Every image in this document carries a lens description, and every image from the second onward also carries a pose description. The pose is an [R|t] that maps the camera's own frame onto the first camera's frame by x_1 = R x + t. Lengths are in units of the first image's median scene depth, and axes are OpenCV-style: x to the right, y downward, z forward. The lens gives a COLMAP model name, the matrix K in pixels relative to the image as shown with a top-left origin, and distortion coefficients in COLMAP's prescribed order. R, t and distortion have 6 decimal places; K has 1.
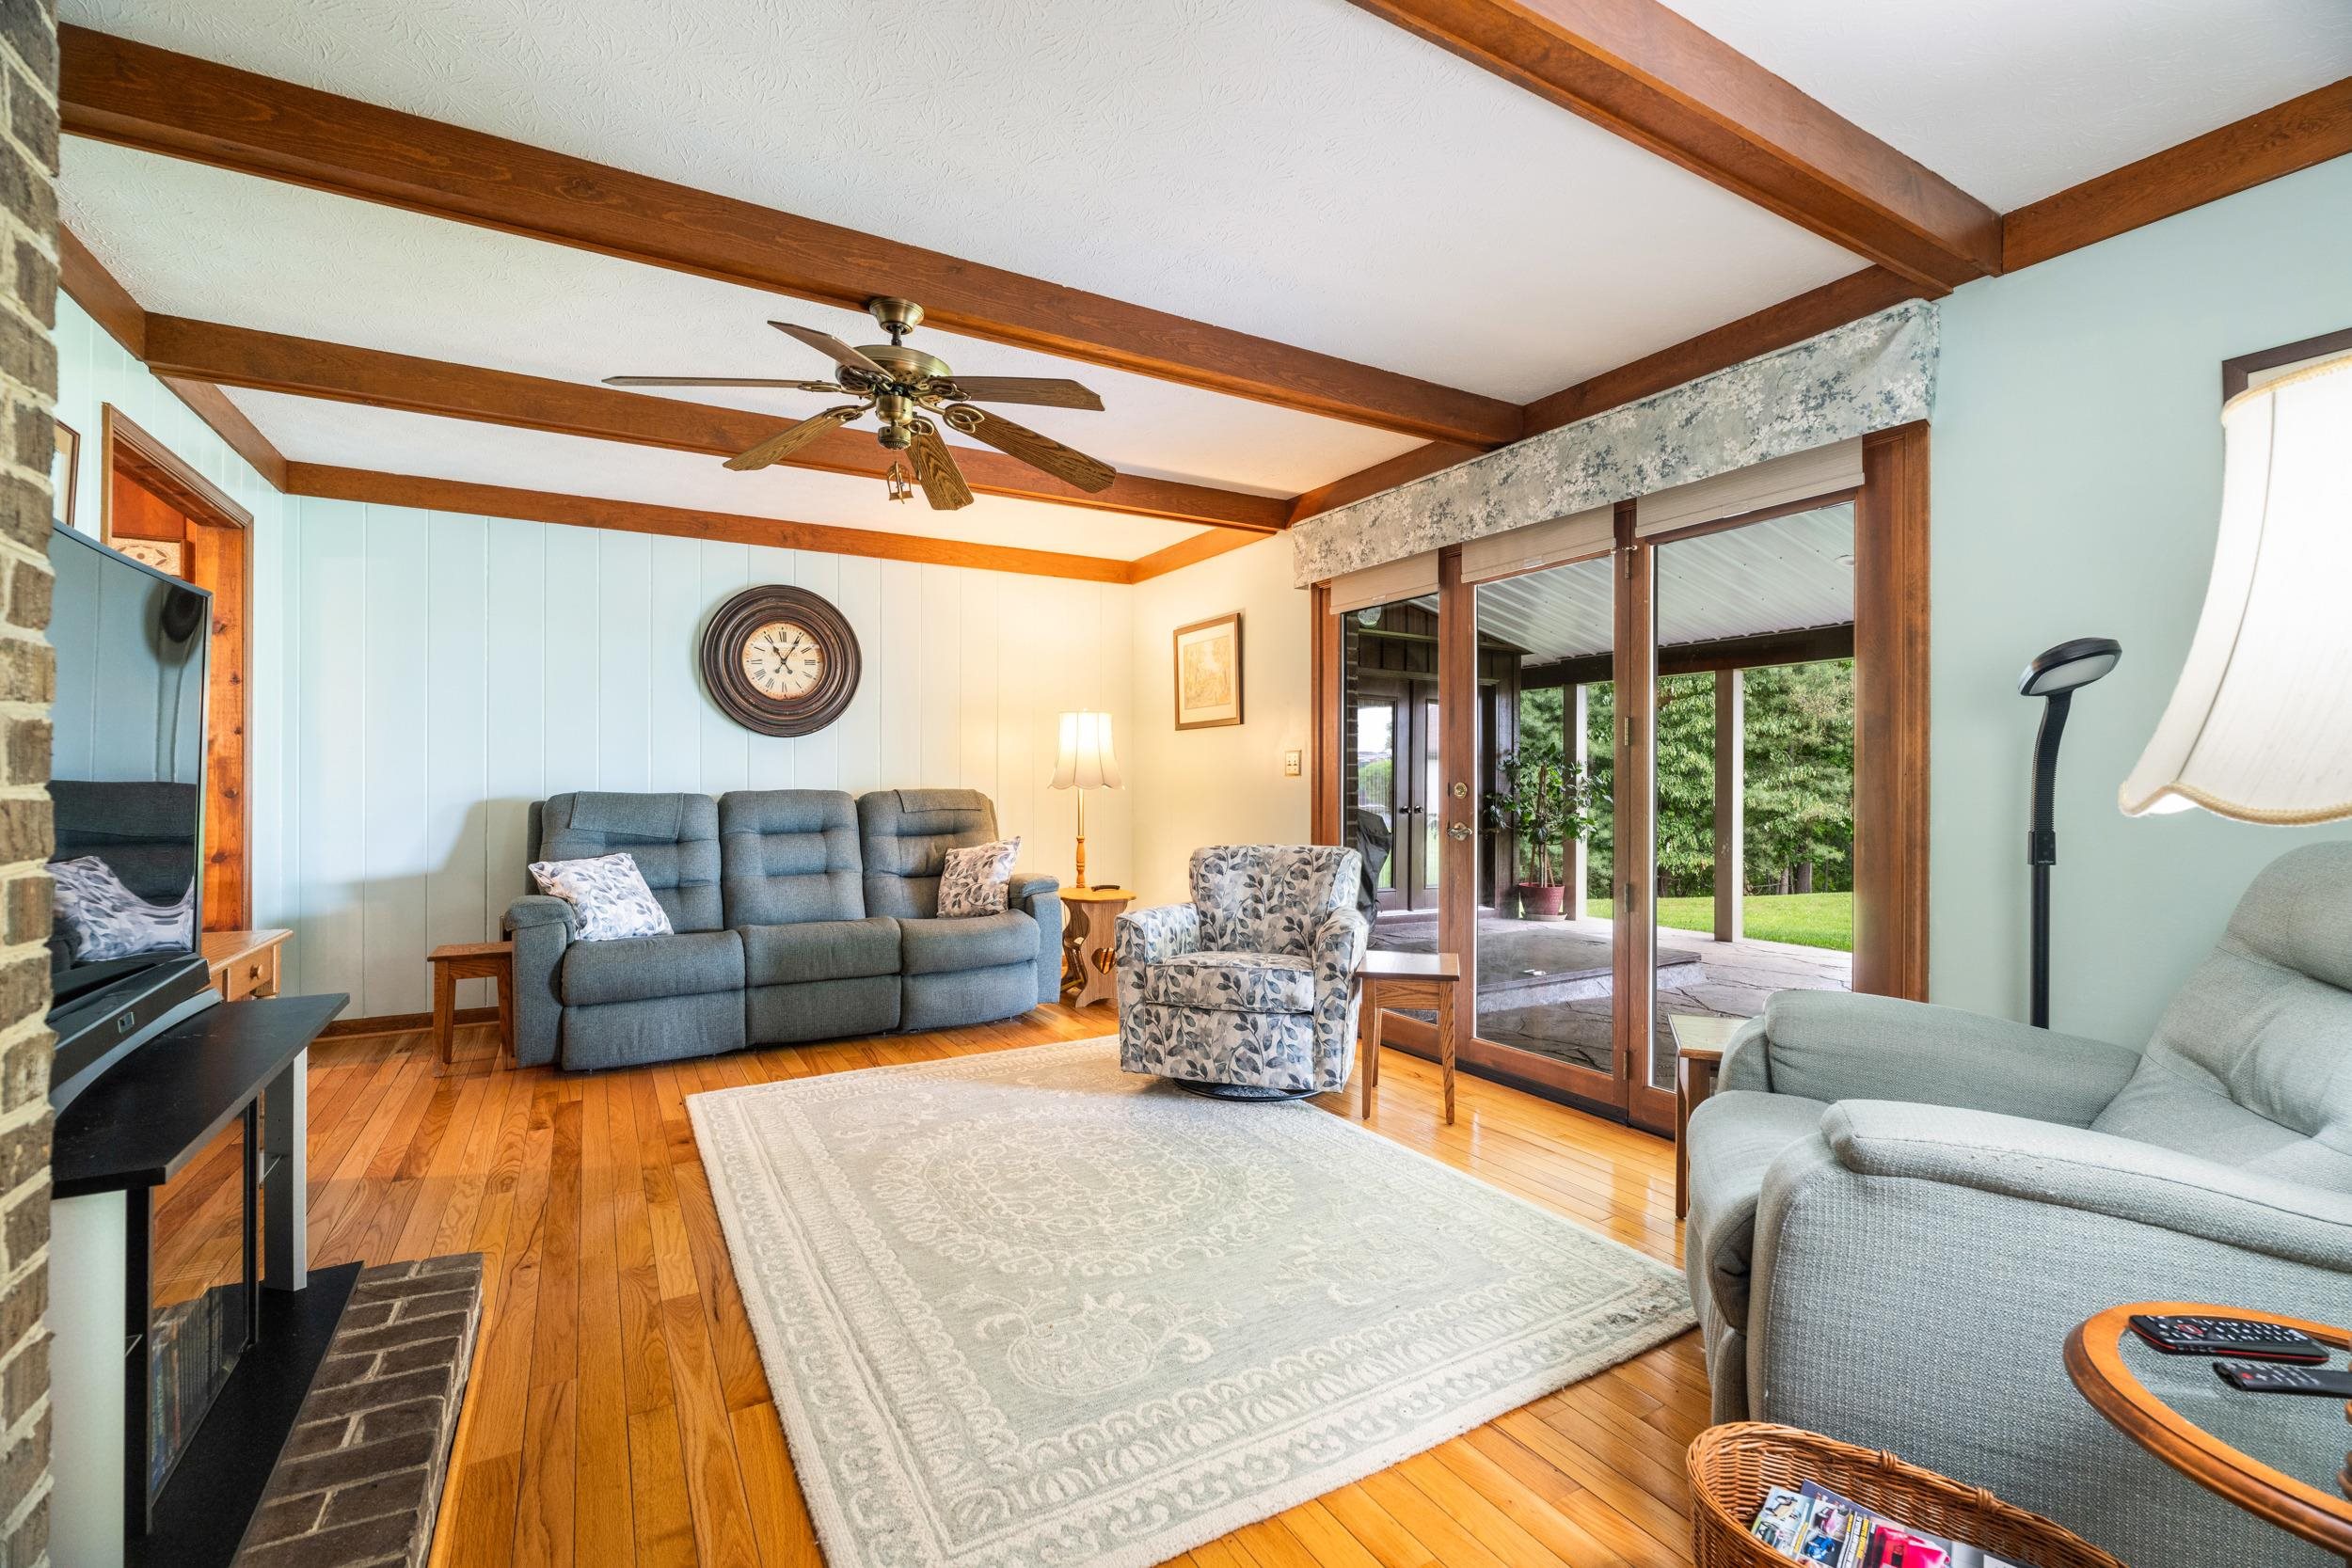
lens RADIAL K [[1024.2, 0, 1185.3], [0, 1024.2, 779.0], [0, 0, 1]] dist [-0.021451, 0.000160]
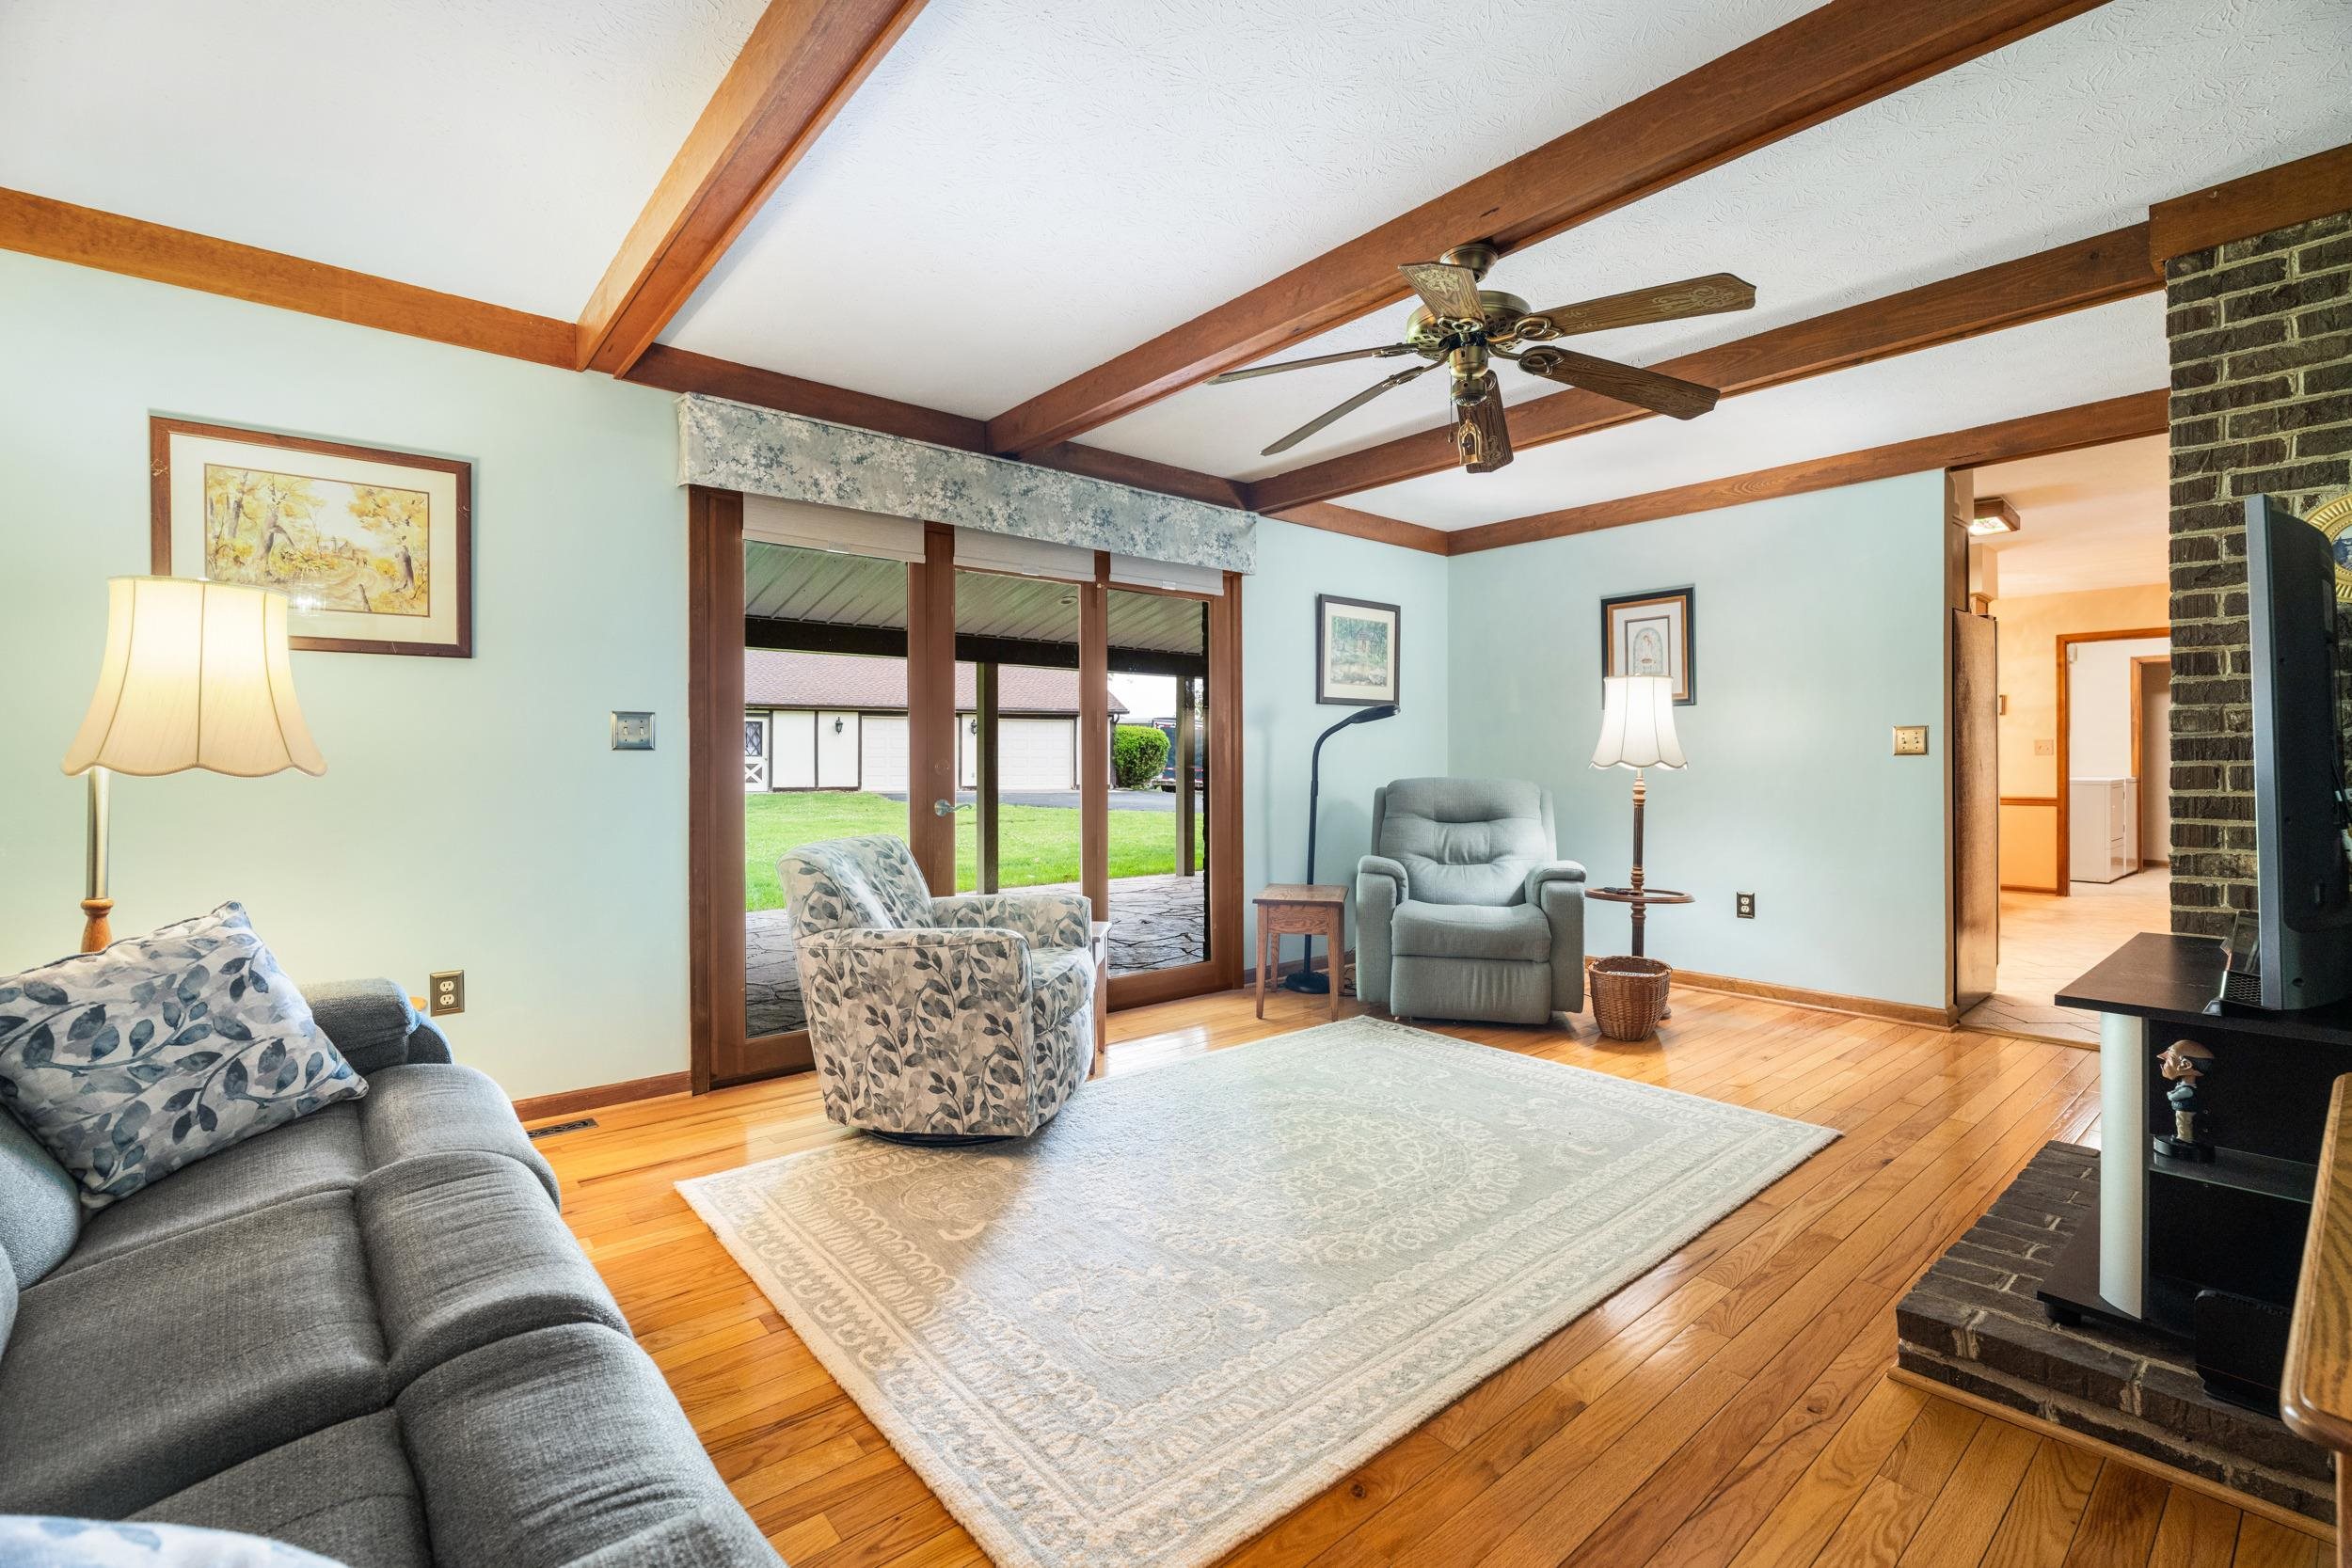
lens RADIAL K [[1024.2, 0, 1185.3], [0, 1024.2, 779.0], [0, 0, 1]] dist [-0.021451, 0.000160]
pose [[-0.169919, -0.018482, 0.985285, -1.046316], [-0.003758, 0.999829, 0.018107, 0.002888], [-0.985451, -0.000626, -0.169959, 1.275431]]
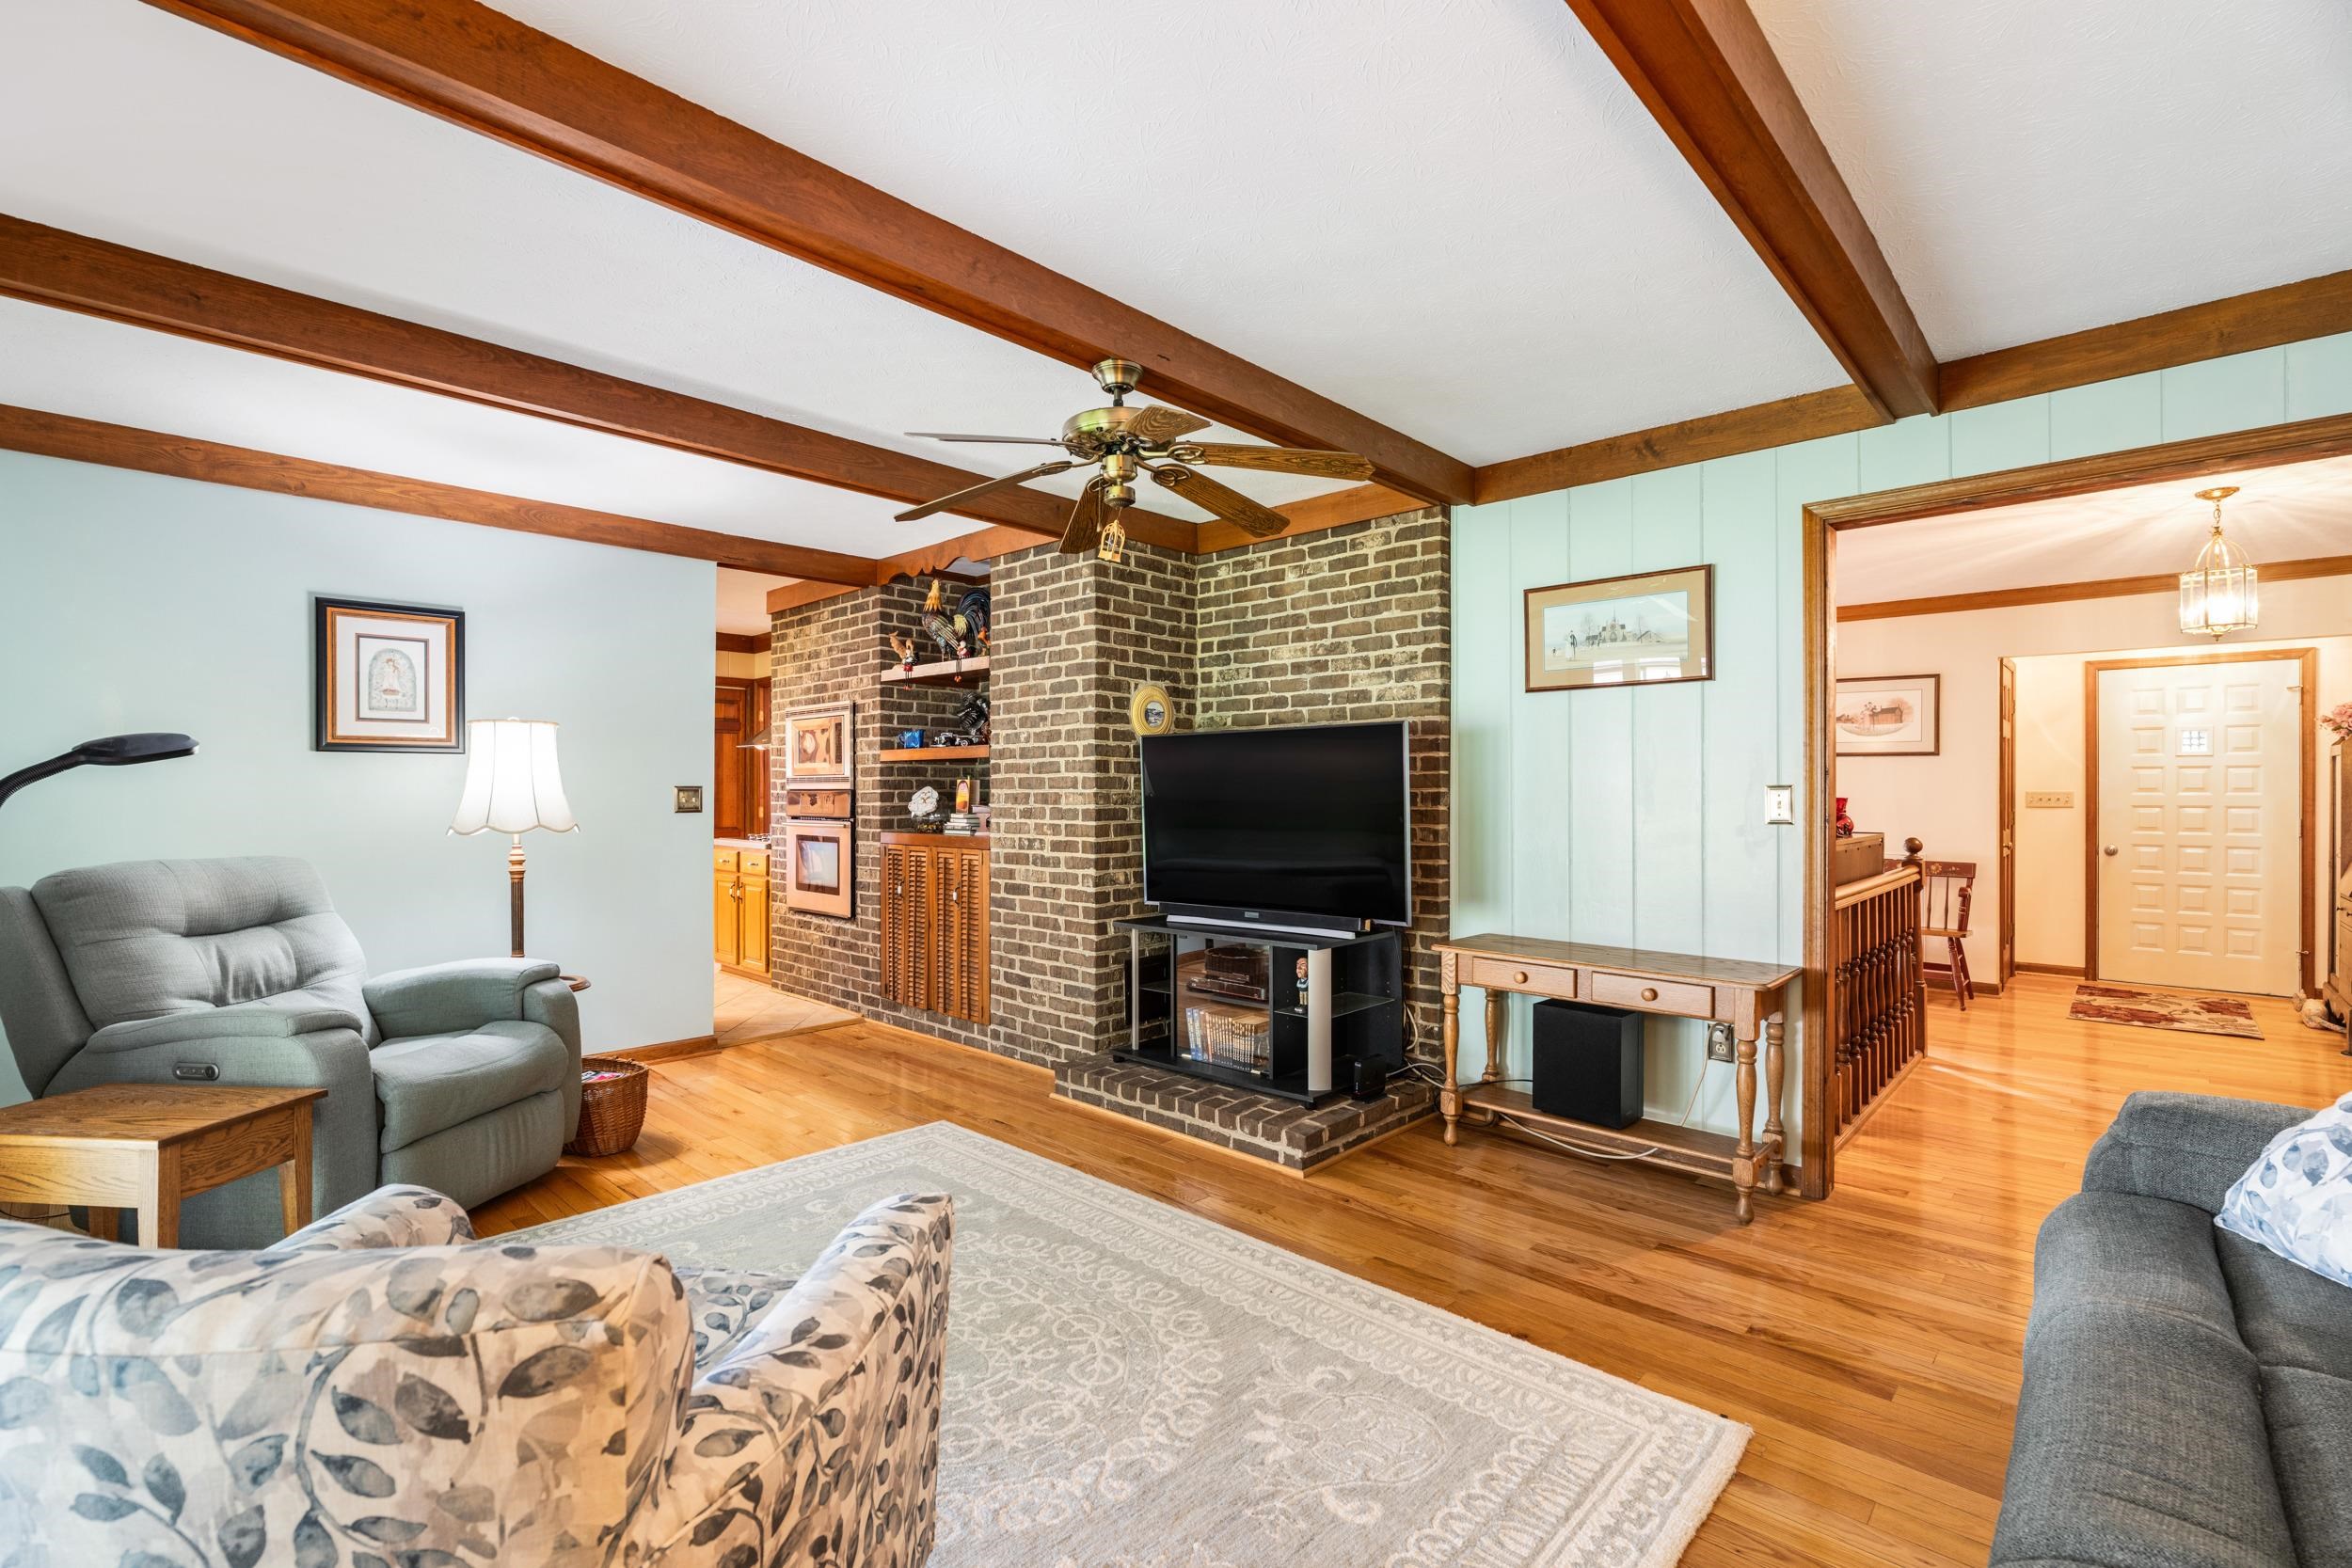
lens RADIAL K [[1046.0, 0, 1171.3], [0, 1046.0, 794.8], [0, 0, 1]] dist [-0.011593, 0.000253]
pose [[-0.961937, -0.003231, -0.273251, -0.048212], [-0.001684, 0.999981, -0.005894, -0.029771], [0.273265, -0.005210, -0.961925, 1.808734]]
